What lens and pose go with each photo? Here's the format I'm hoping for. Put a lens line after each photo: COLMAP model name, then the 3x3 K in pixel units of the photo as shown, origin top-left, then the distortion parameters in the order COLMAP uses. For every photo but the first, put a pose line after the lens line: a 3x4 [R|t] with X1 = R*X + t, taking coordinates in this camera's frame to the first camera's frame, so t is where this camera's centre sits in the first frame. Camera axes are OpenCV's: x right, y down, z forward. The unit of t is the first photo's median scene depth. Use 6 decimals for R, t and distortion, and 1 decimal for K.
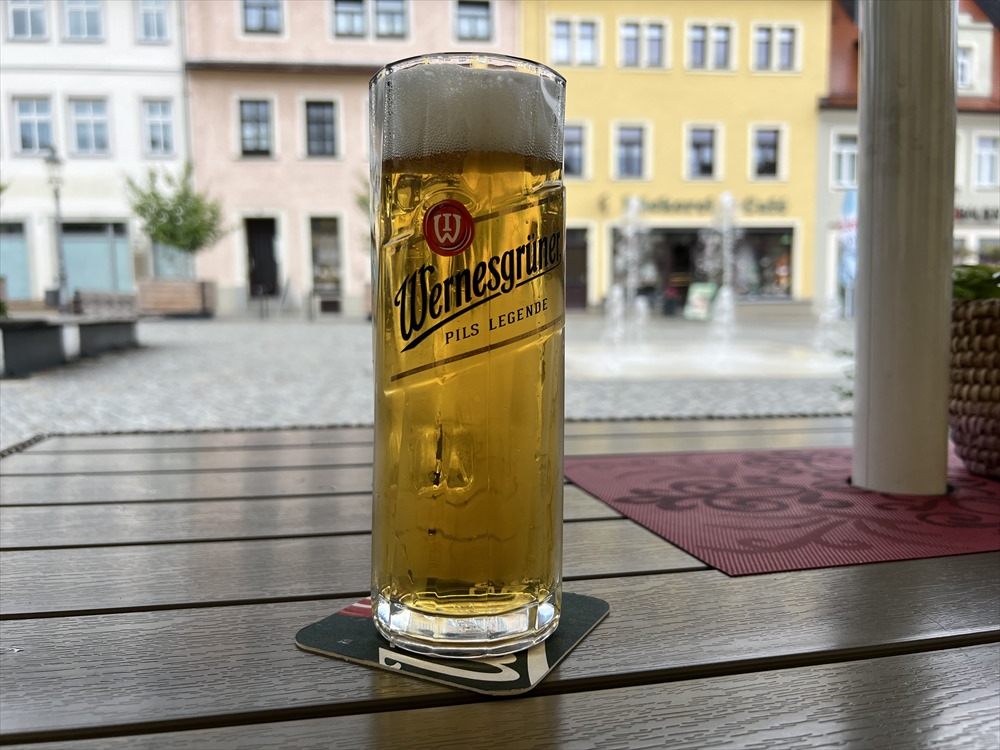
lens RADIAL K [[753.5, 0, 482.7], [0, 753.5, 394.4], [0, 0, 1]] dist [0.008988, 0.001628]
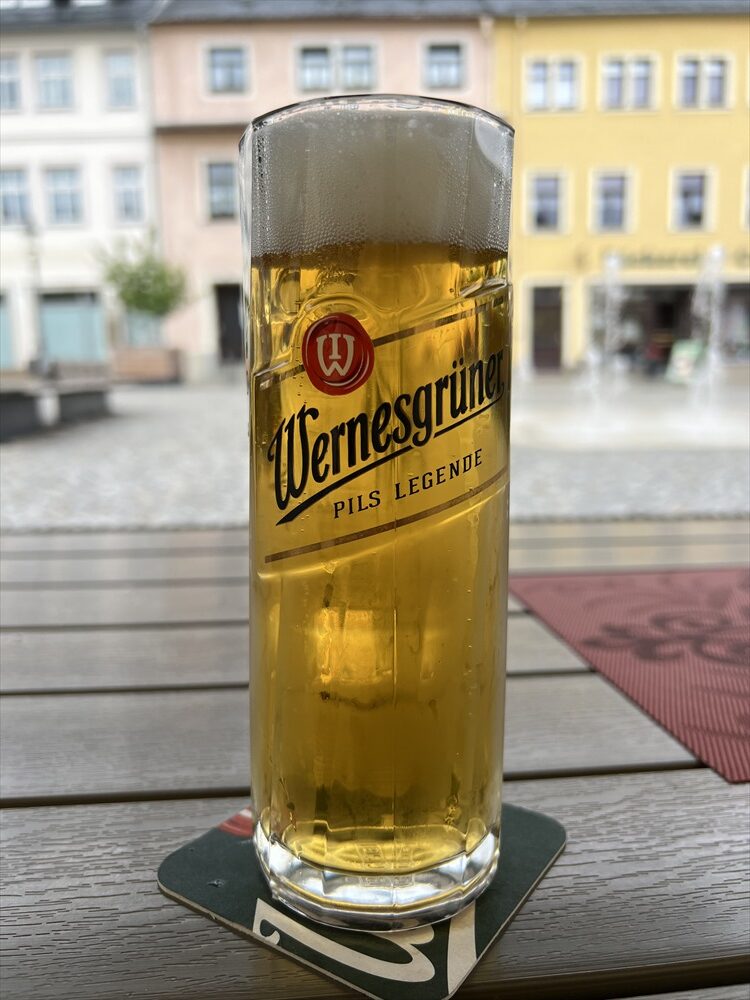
lens RADIAL K [[743.7, 0, 375.0], [0, 743.7, 500.0], [0, 0, 1]] dist [-0.008353, 0.001482]
pose [[0.994112, 0.008872, -0.107993, 0.046309], [-0.001776, 0.997843, 0.065628, -0.093364], [0.108342, -0.065050, 0.991983, 0.221629]]
